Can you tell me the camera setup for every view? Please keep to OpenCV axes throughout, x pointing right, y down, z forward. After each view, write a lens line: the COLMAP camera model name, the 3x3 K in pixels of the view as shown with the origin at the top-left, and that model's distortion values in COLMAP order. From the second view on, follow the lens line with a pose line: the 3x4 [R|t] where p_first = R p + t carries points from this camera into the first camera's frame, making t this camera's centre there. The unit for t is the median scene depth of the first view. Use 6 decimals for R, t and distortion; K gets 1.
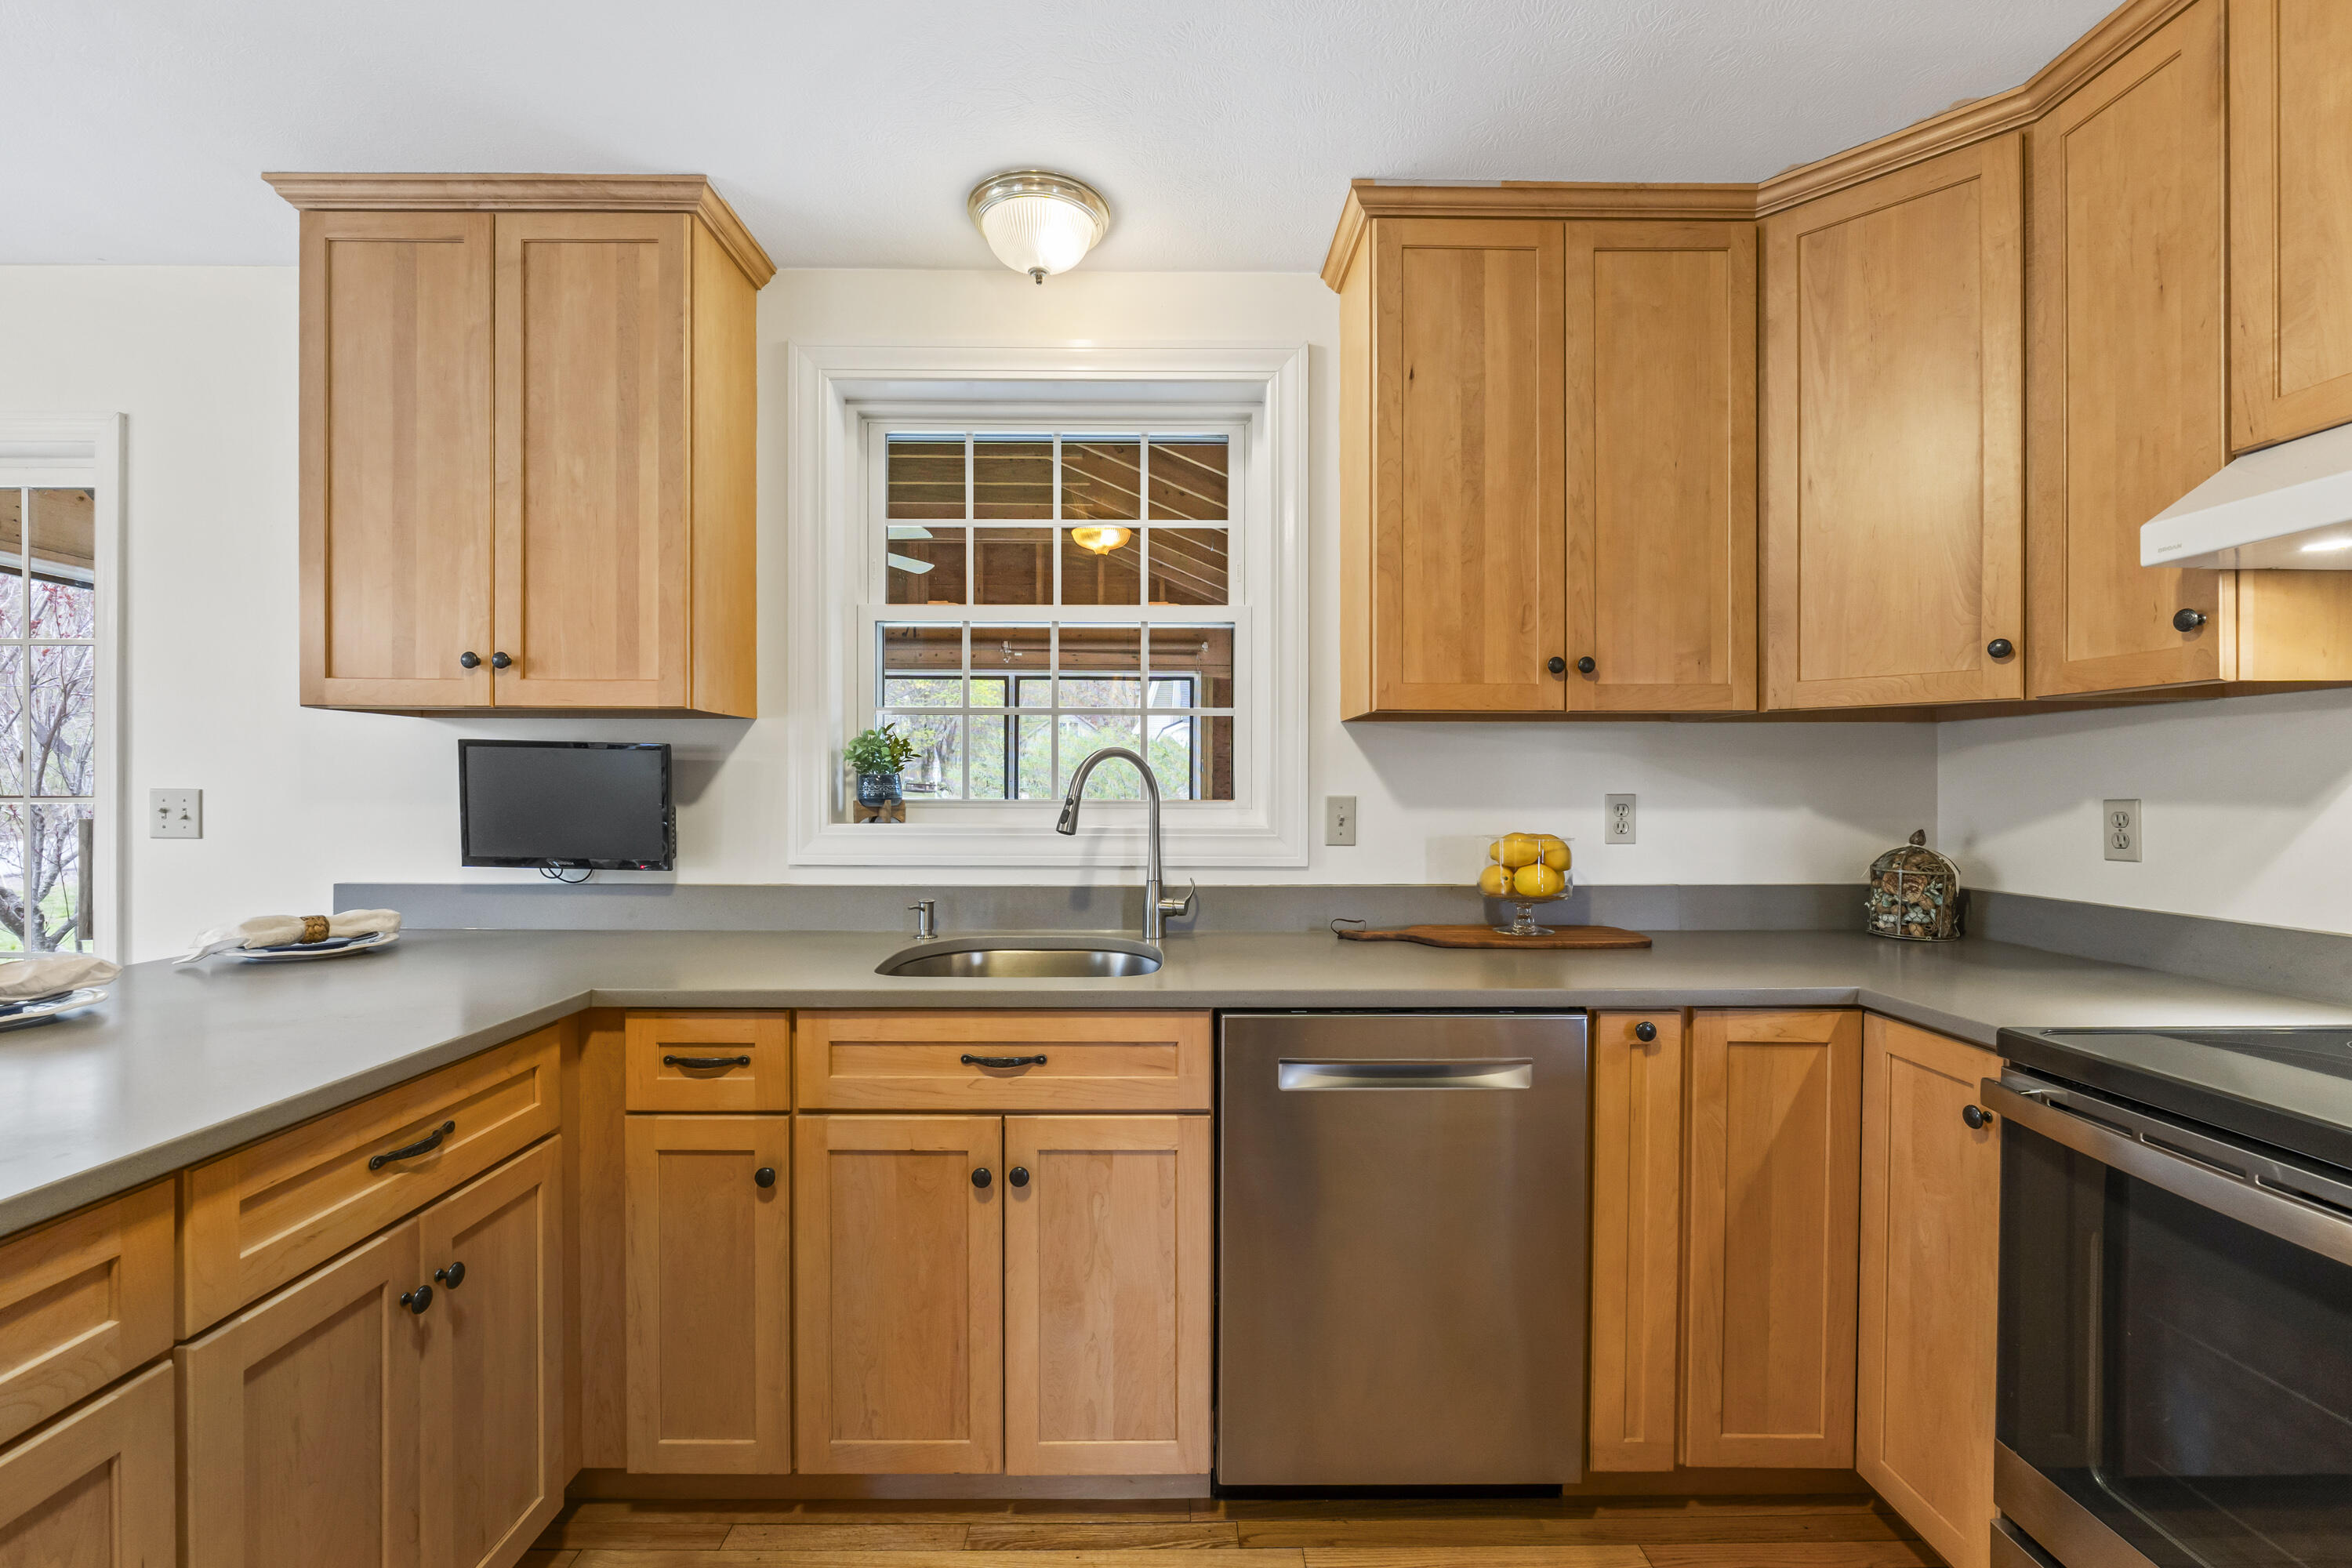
lens RADIAL K [[999.1, 0, 1173.7], [0, 999.1, 792.8], [0, 0, 1]] dist [-0.006783, 0.000099]
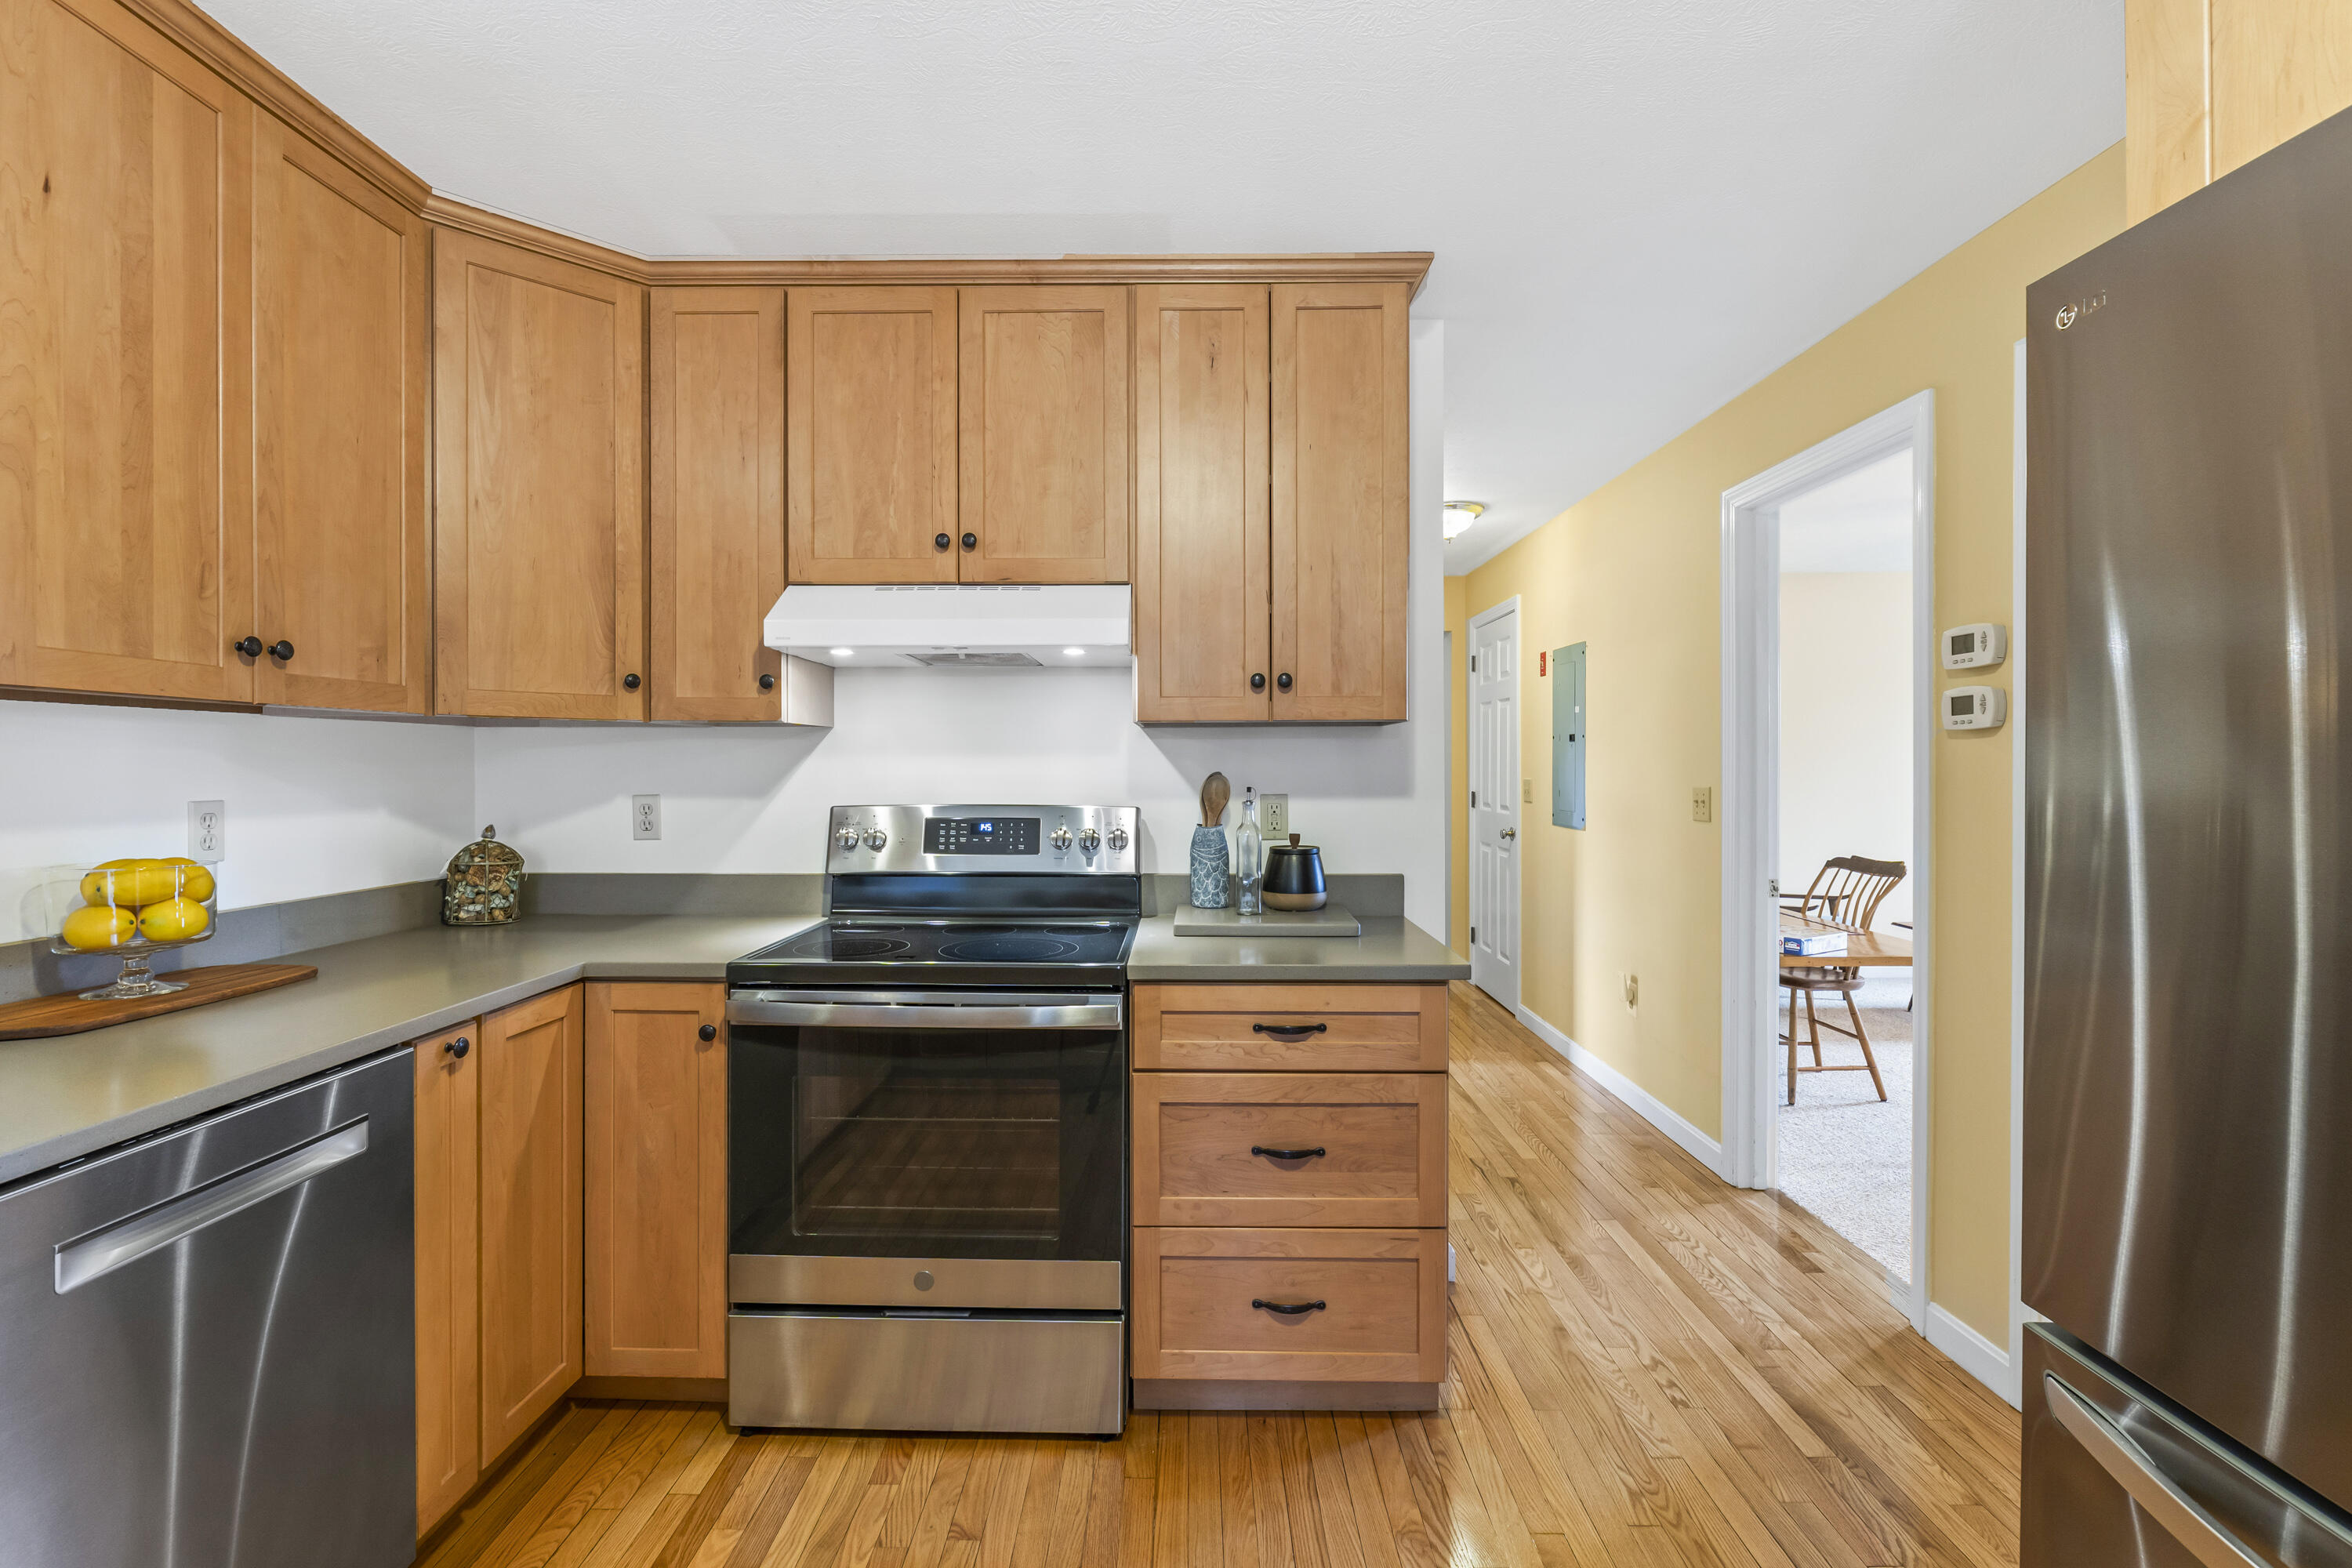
lens RADIAL K [[1051.7, 0, 1166.2], [0, 1051.7, 774.1], [0, 0, 1]] dist [-0.002838, -0.000871]
pose [[0.027672, -0.007248, 0.999591, -0.443698], [0.005354, 0.999960, 0.007103, -0.026431], [-0.999603, 0.005156, 0.027710, 0.233435]]
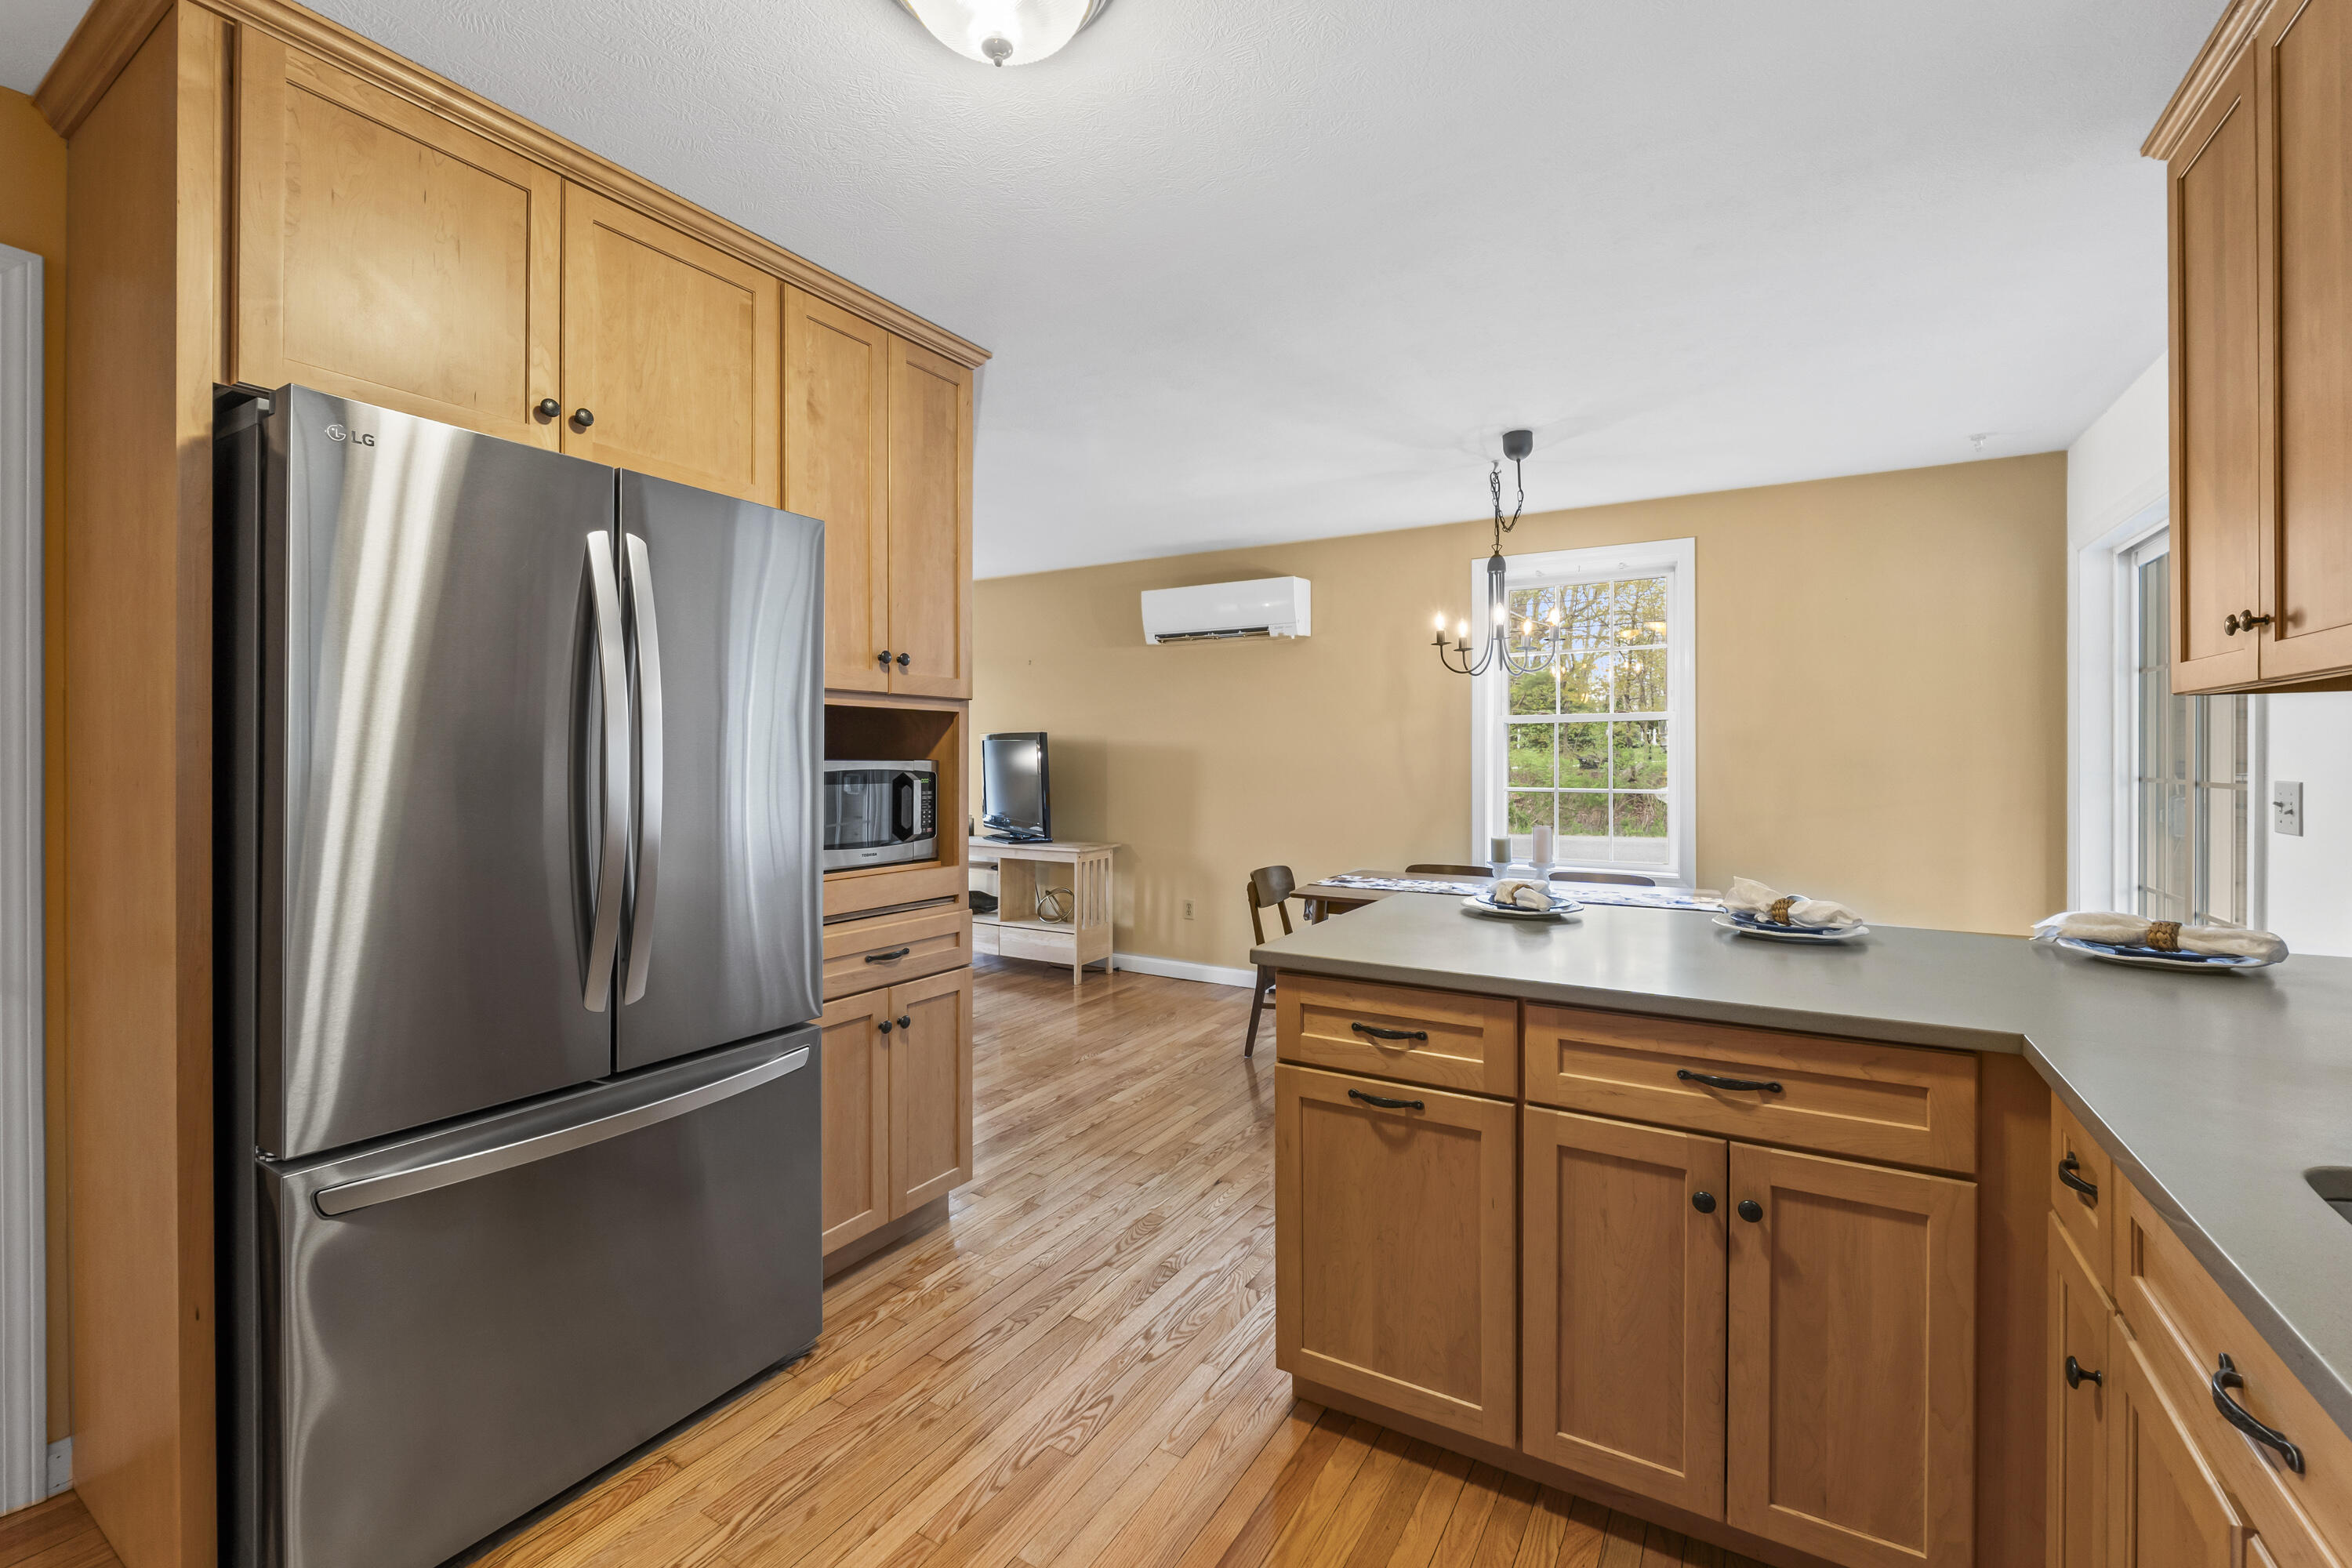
lens RADIAL K [[988.8, 0, 1176.0], [0, 988.8, 767.5], [0, 0, 1]] dist [0.000228, -0.000074]
pose [[-0.528901, 0.003901, -0.848674, 0.387667], [-0.005925, 0.999948, 0.008289, -0.020570], [0.848663, 0.009412, -0.528851, 0.679416]]
